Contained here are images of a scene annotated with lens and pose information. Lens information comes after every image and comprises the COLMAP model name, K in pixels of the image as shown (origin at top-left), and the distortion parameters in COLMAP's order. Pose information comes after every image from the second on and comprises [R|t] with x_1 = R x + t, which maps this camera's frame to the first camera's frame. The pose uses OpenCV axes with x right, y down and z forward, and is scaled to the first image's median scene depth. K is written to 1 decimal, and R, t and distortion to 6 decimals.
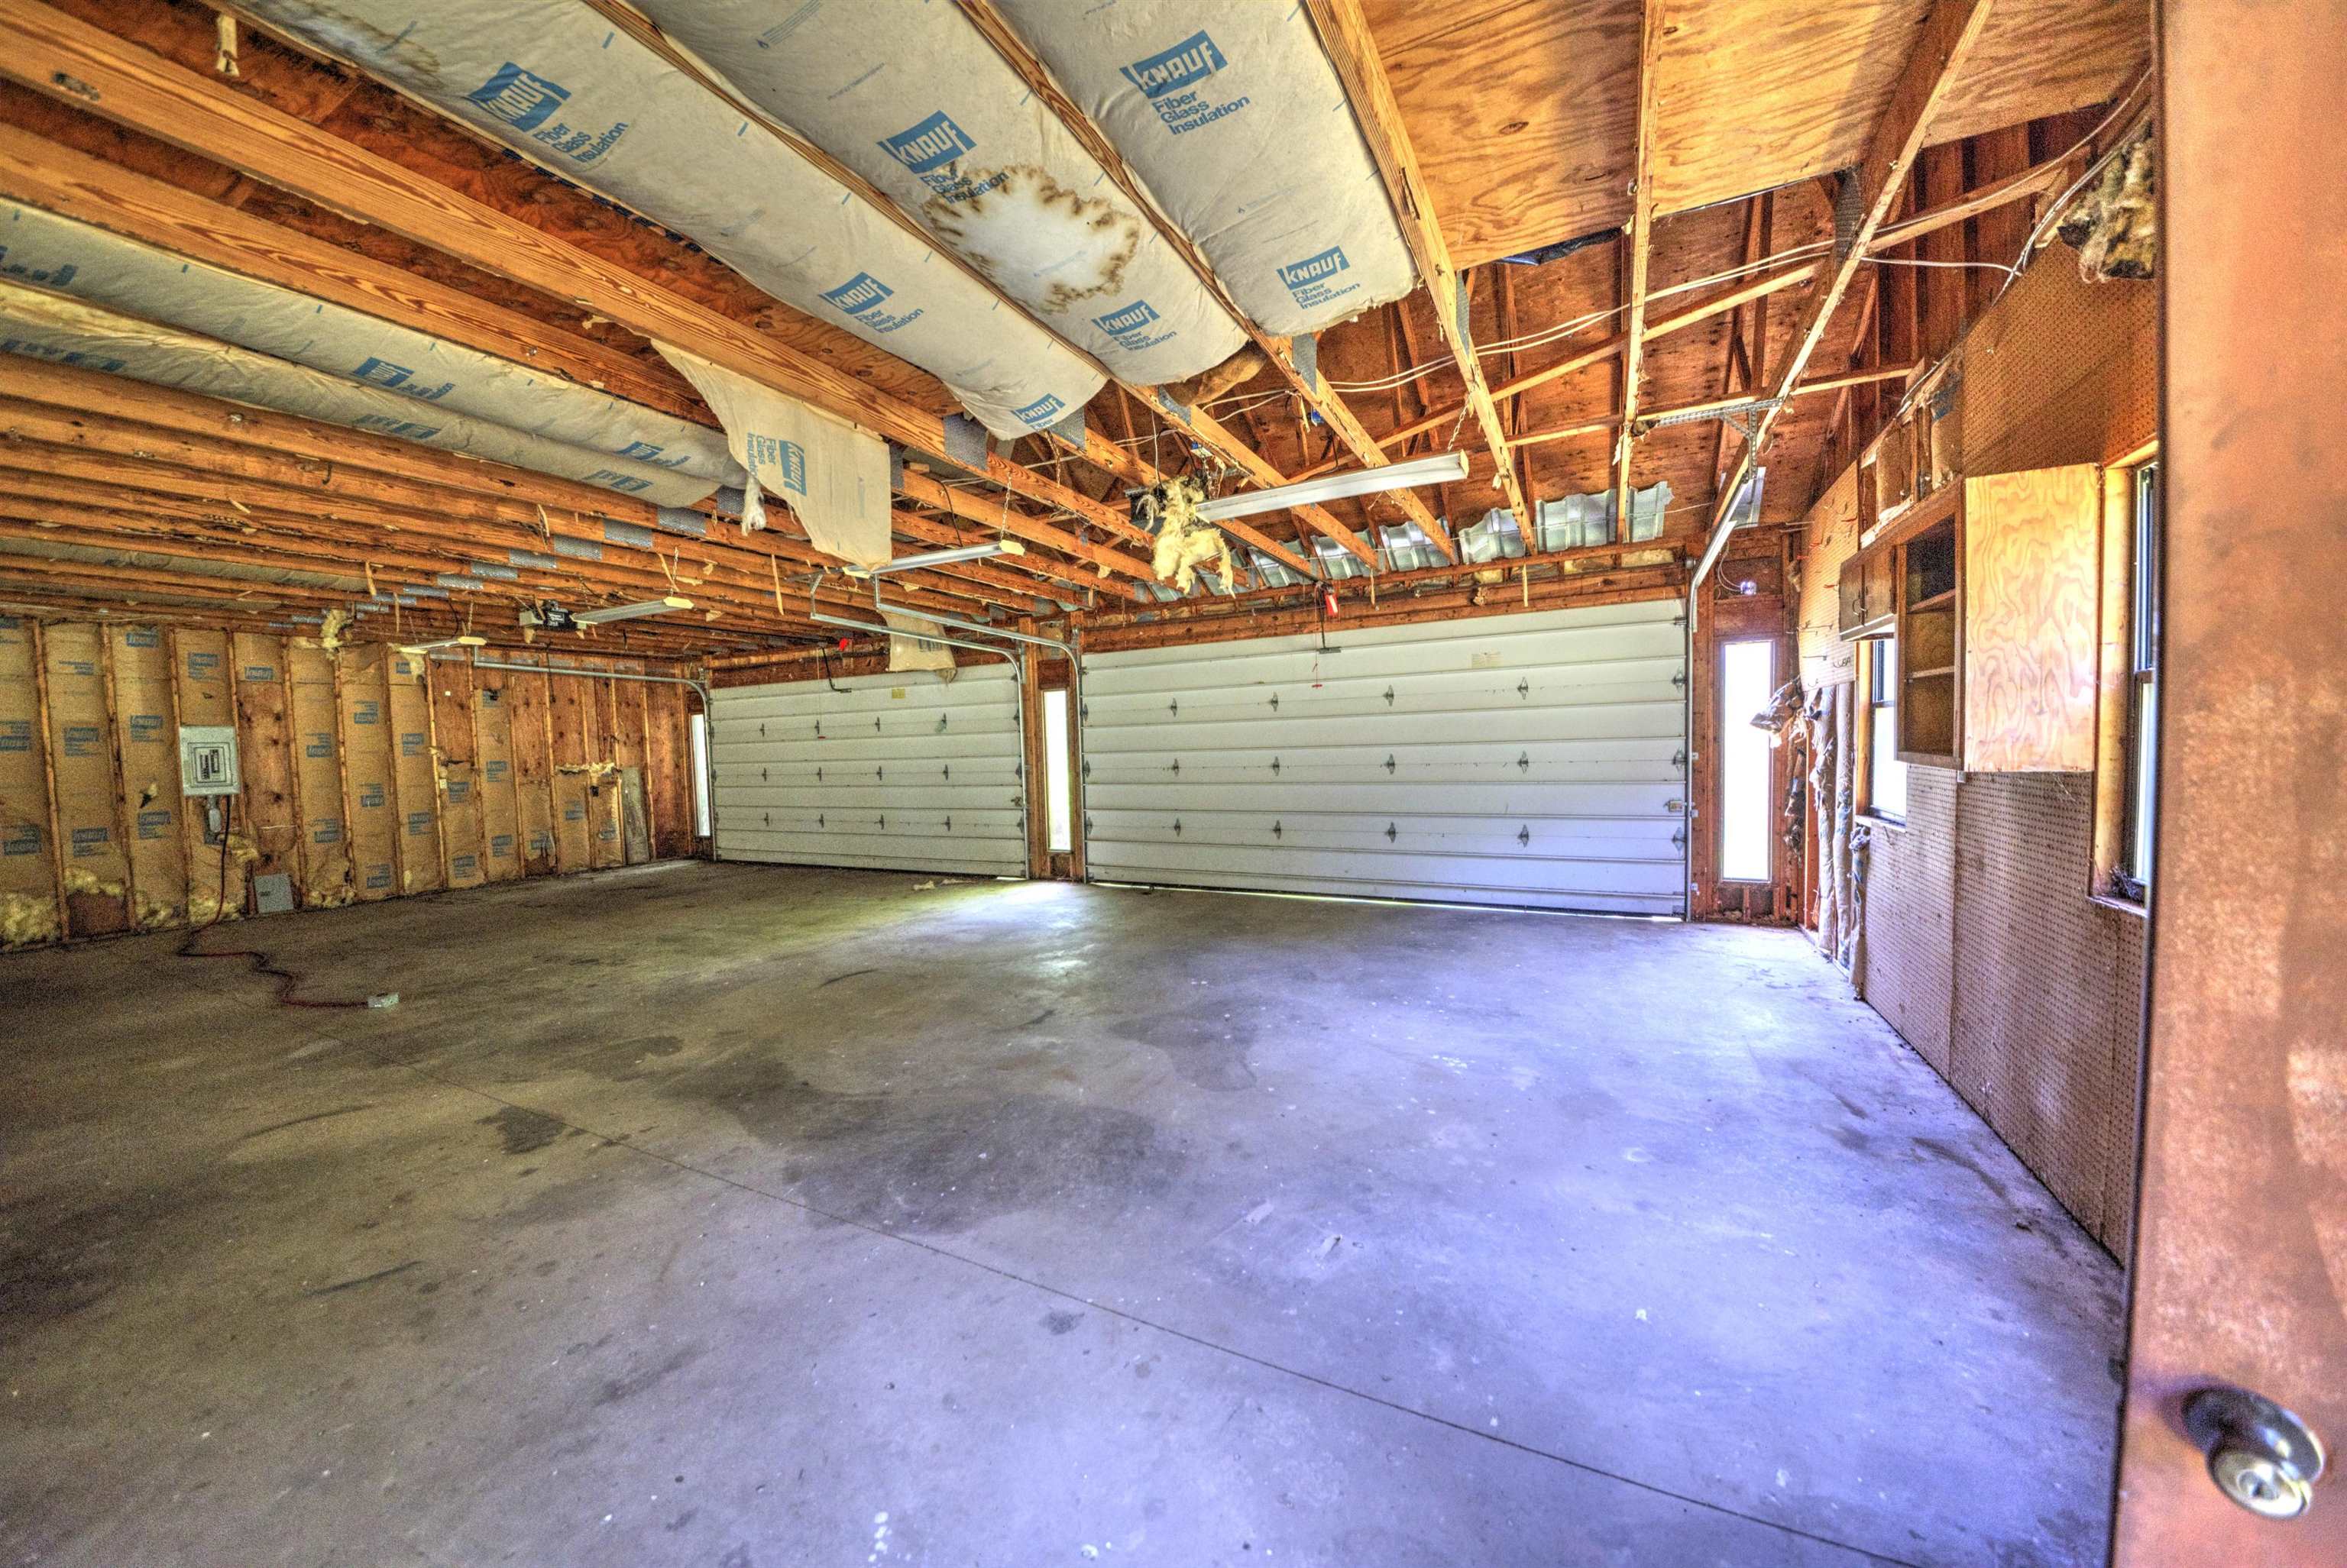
lens RADIAL K [[828.1, 0, 1179.4], [0, 828.1, 781.0], [0, 0, 1]] dist [-0.018772, -0.002647]
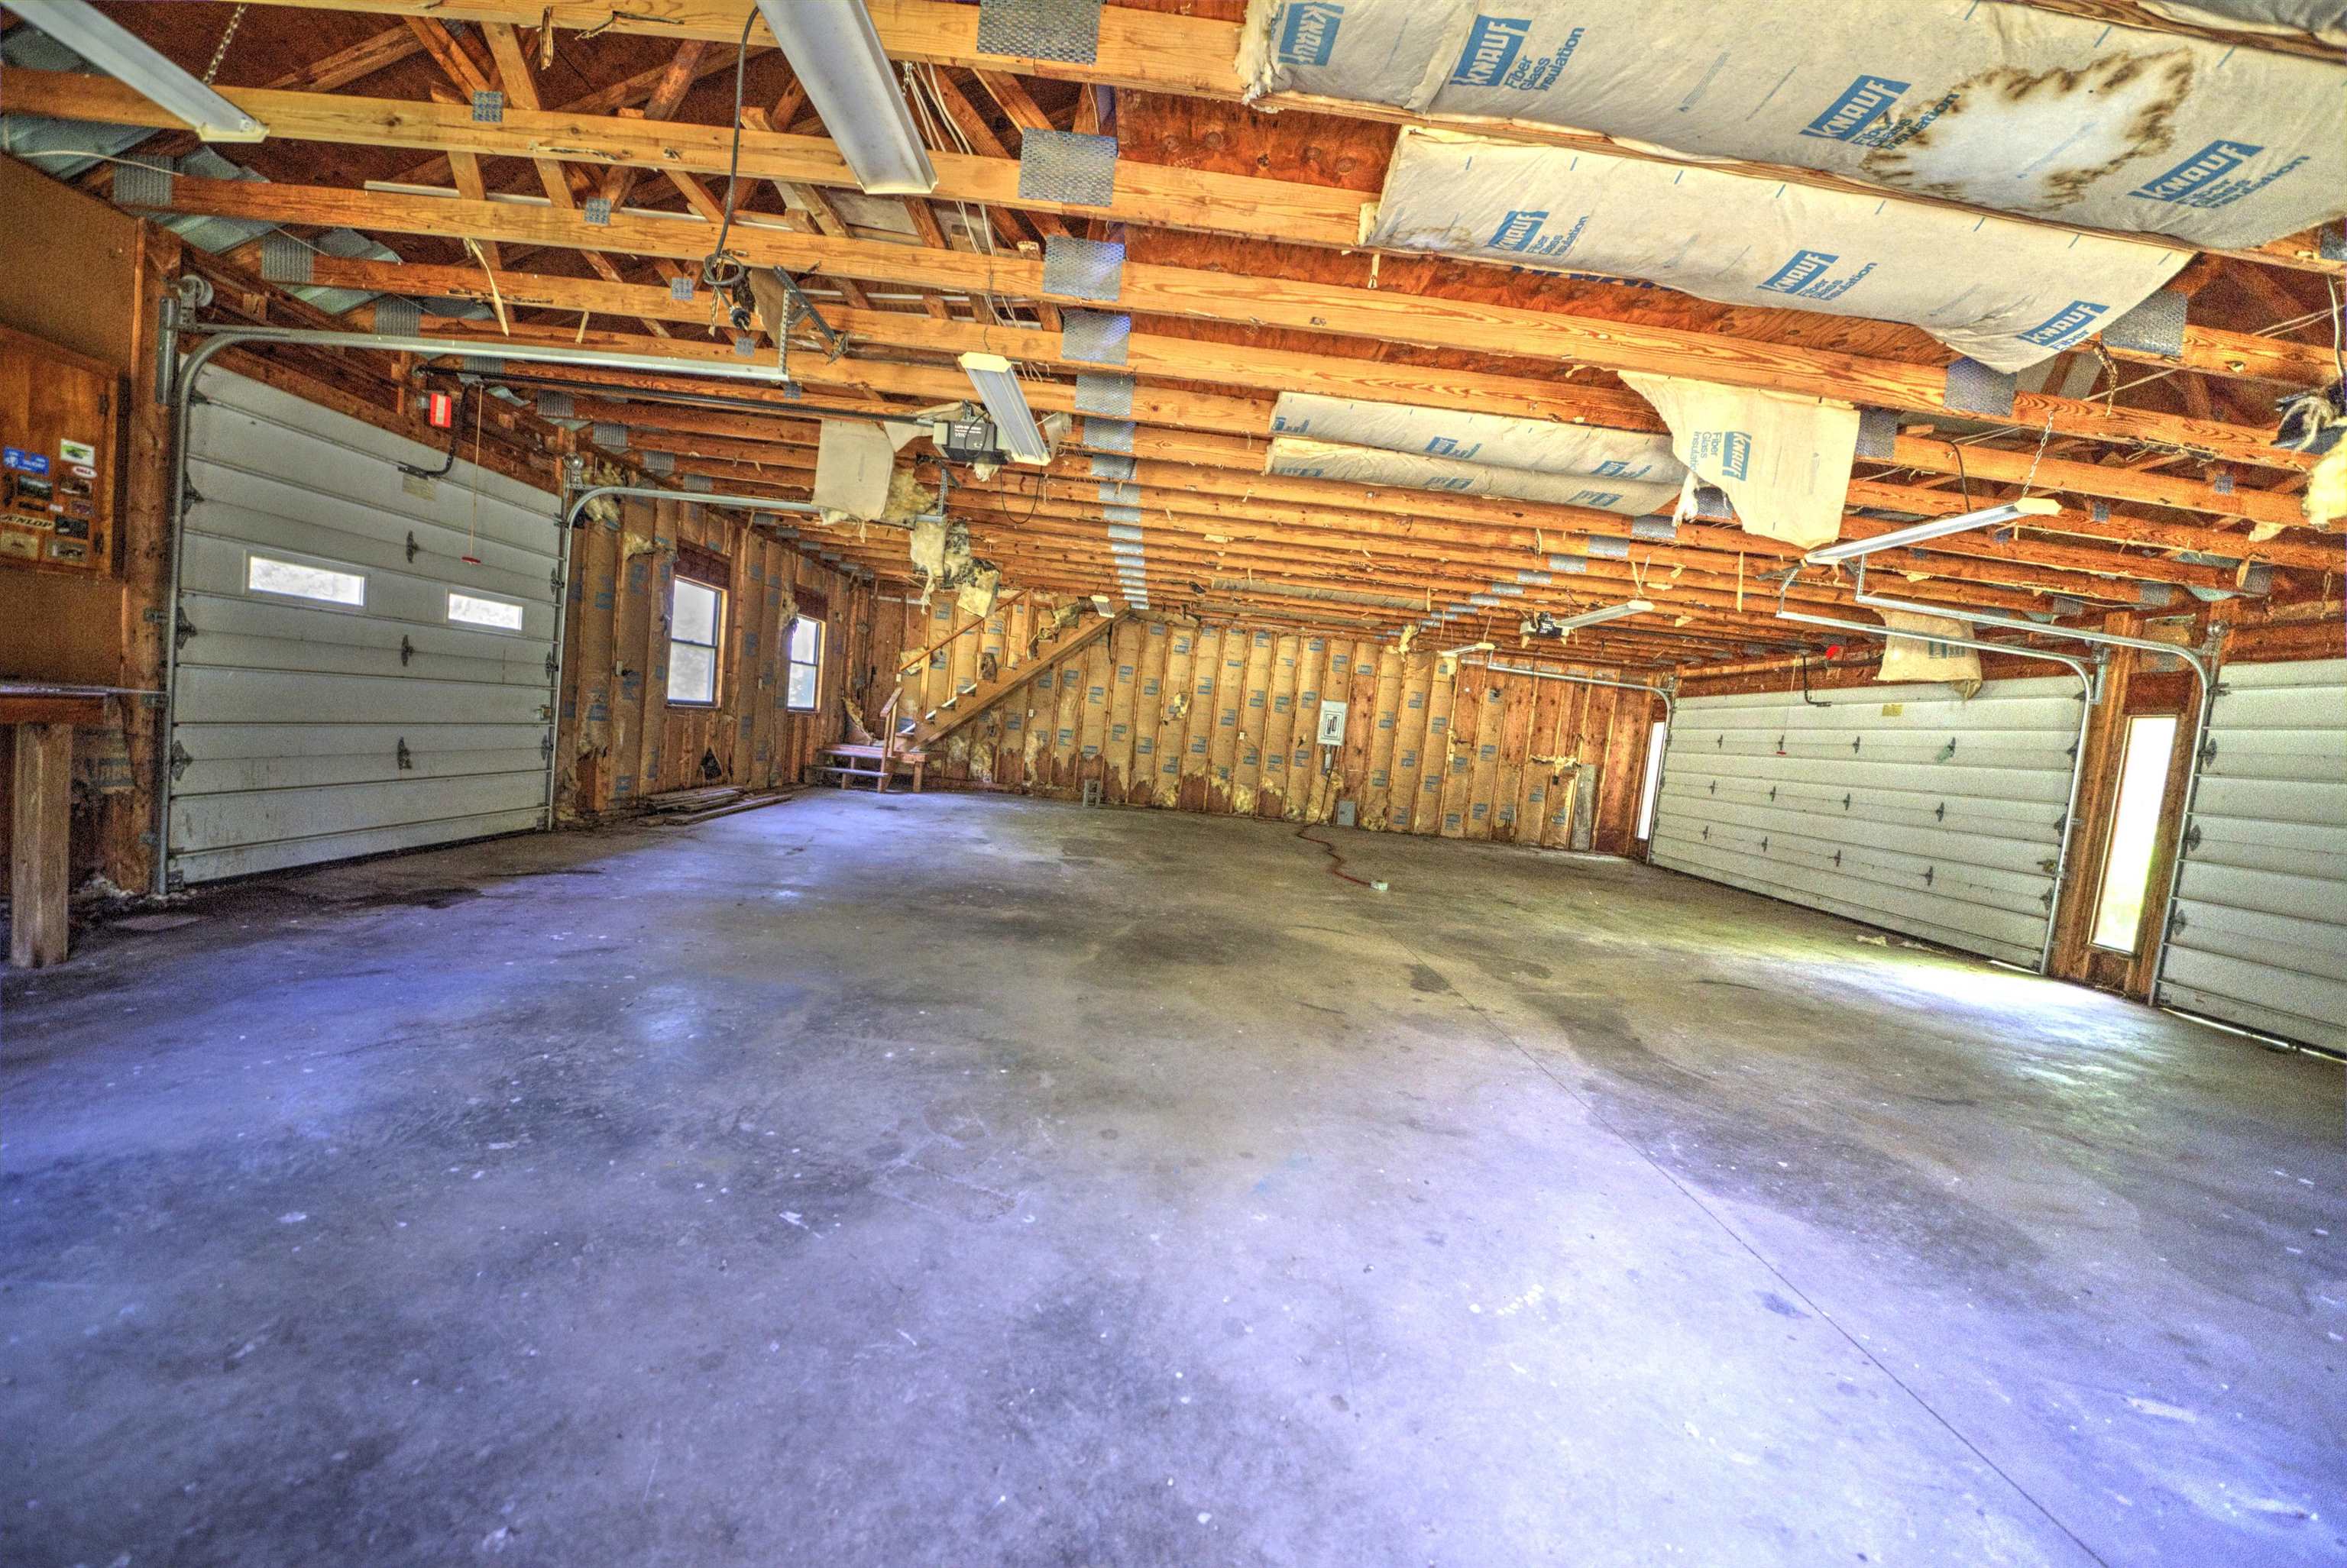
lens RADIAL K [[828.1, 0, 1159.0], [0, 828.1, 789.1], [0, 0, 1]] dist [-0.018772, -0.002647]
pose [[0.451742, 0.140968, -0.880941, 0.178388], [-0.156876, 0.984603, 0.077111, 0.071270], [0.878248, 0.103364, 0.466901, -0.086425]]
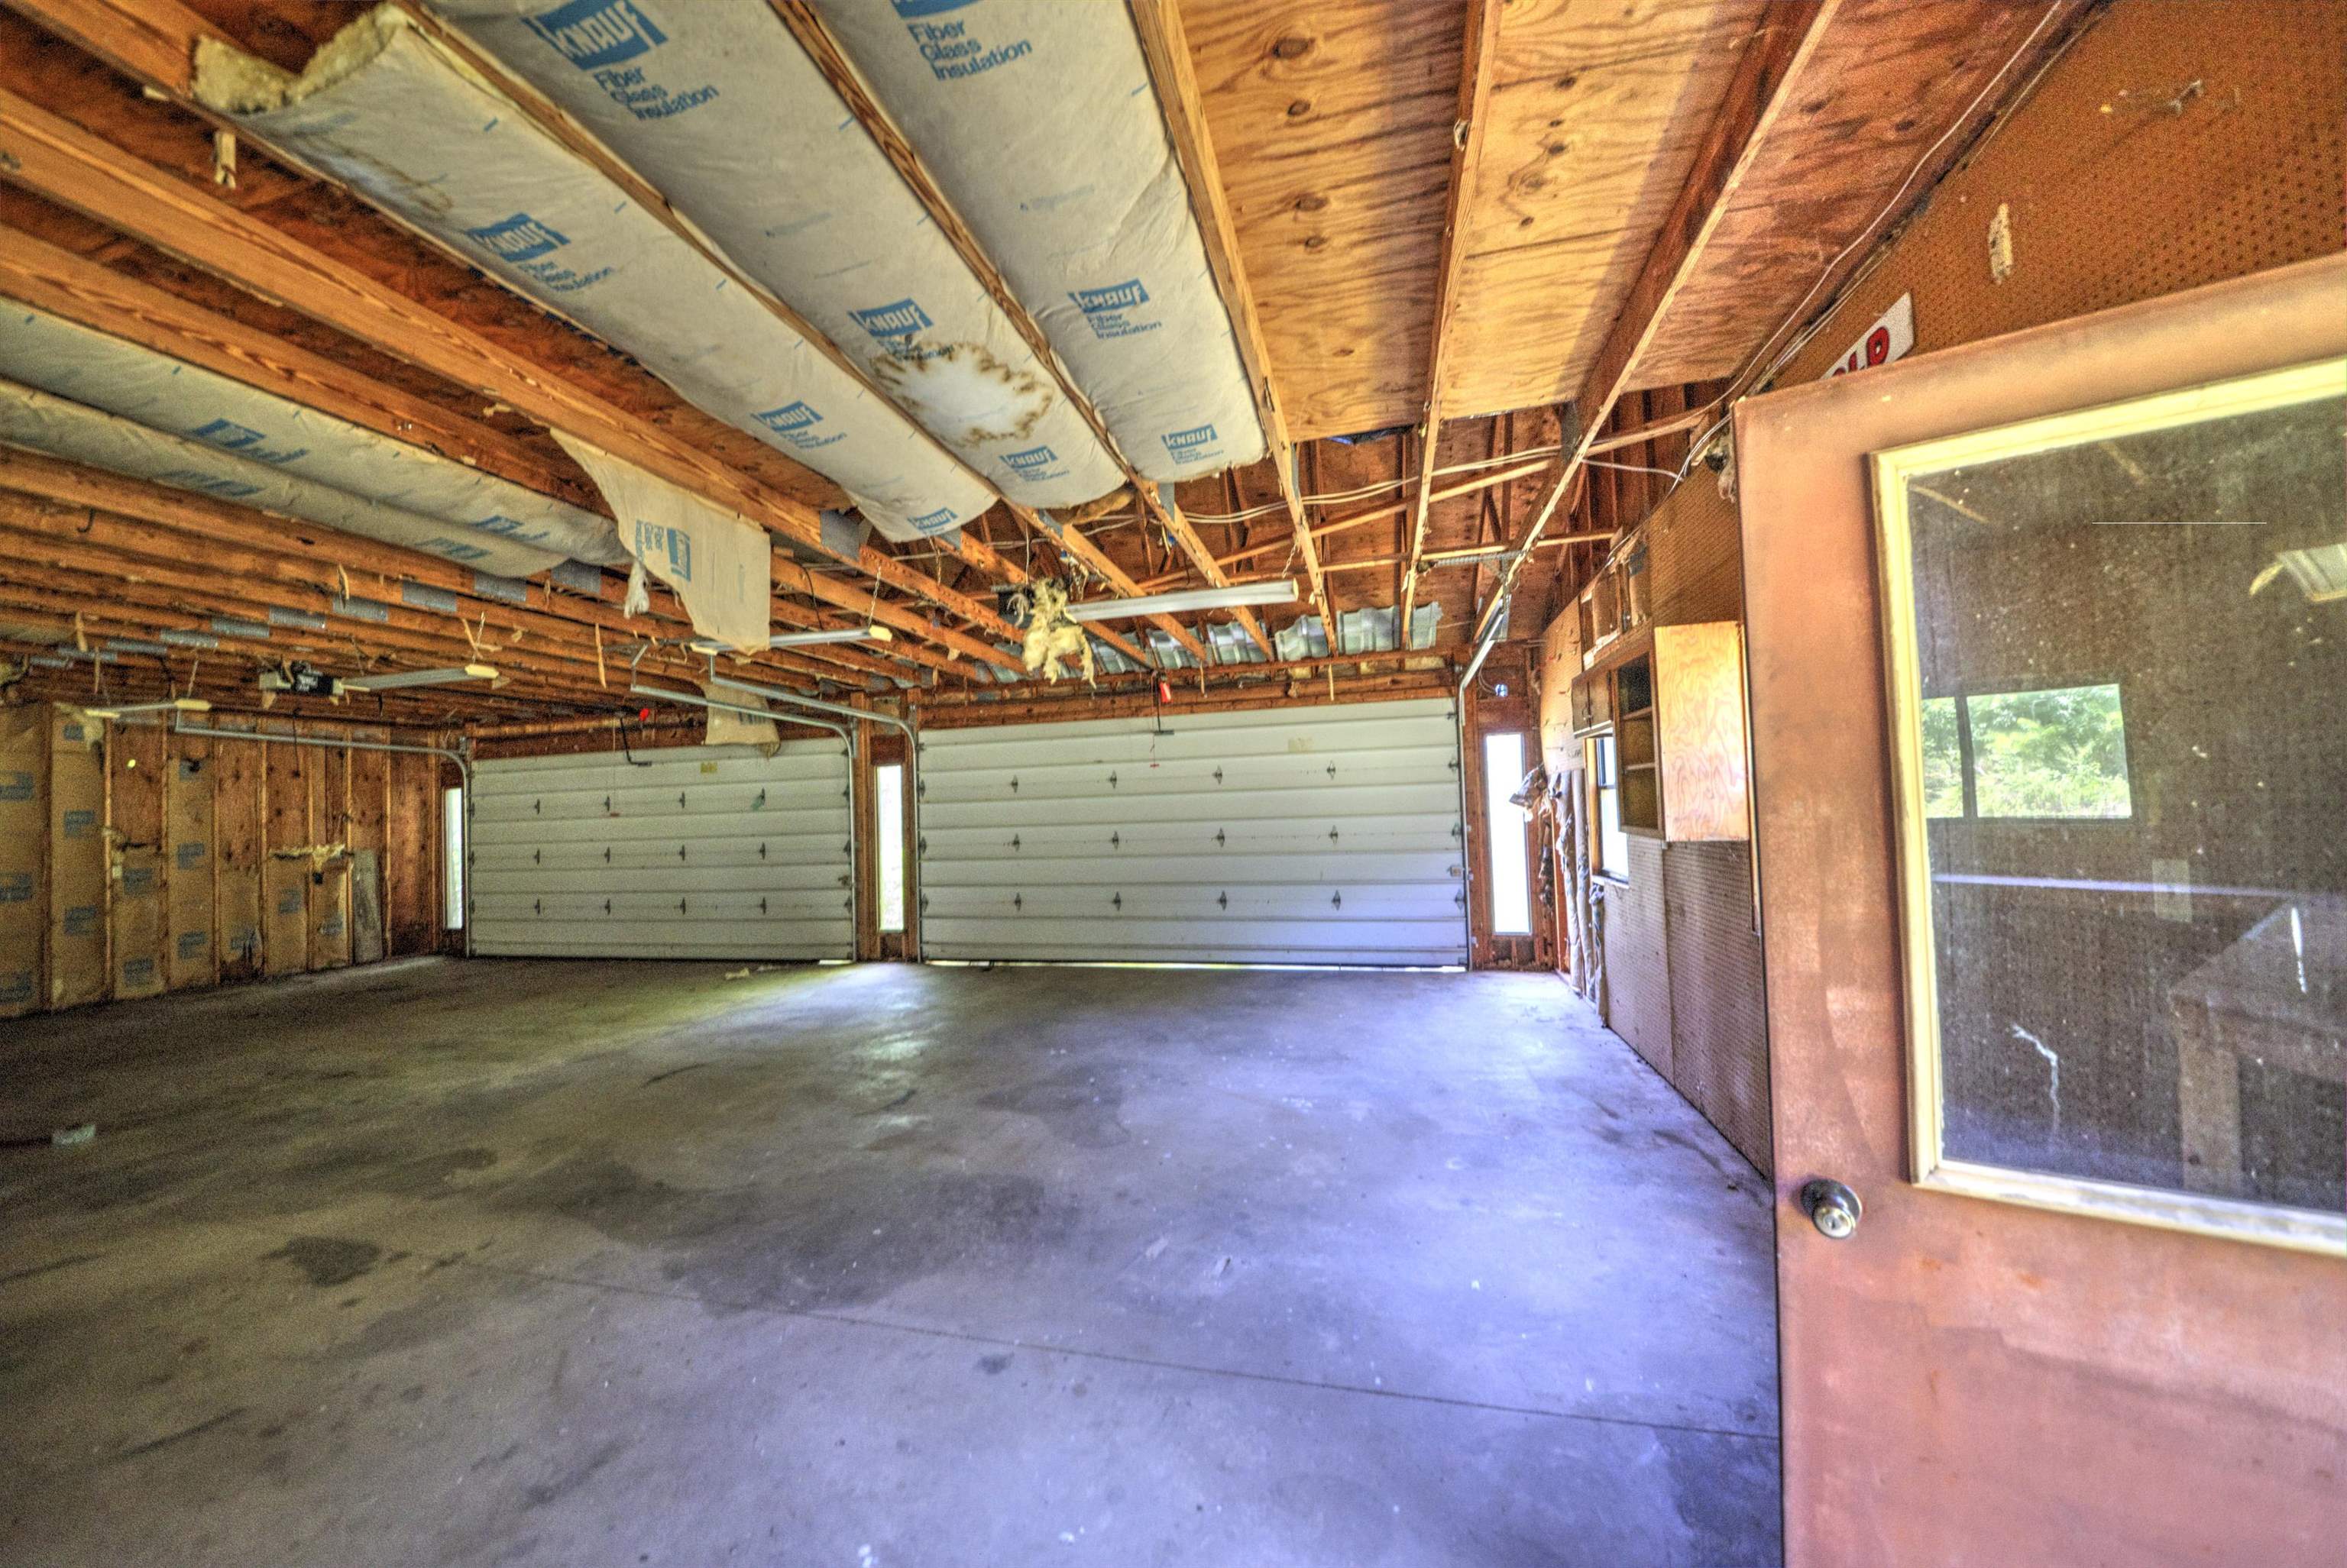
lens RADIAL K [[828.1, 0, 1177.2], [0, 828.1, 775.3], [0, 0, 1]] dist [-0.018772, -0.002647]
pose [[0.972901, 0.006218, 0.231140, -0.105700], [0.015949, 0.995453, -0.093910, -0.002757], [-0.230673, 0.095051, 0.968378, -0.109677]]
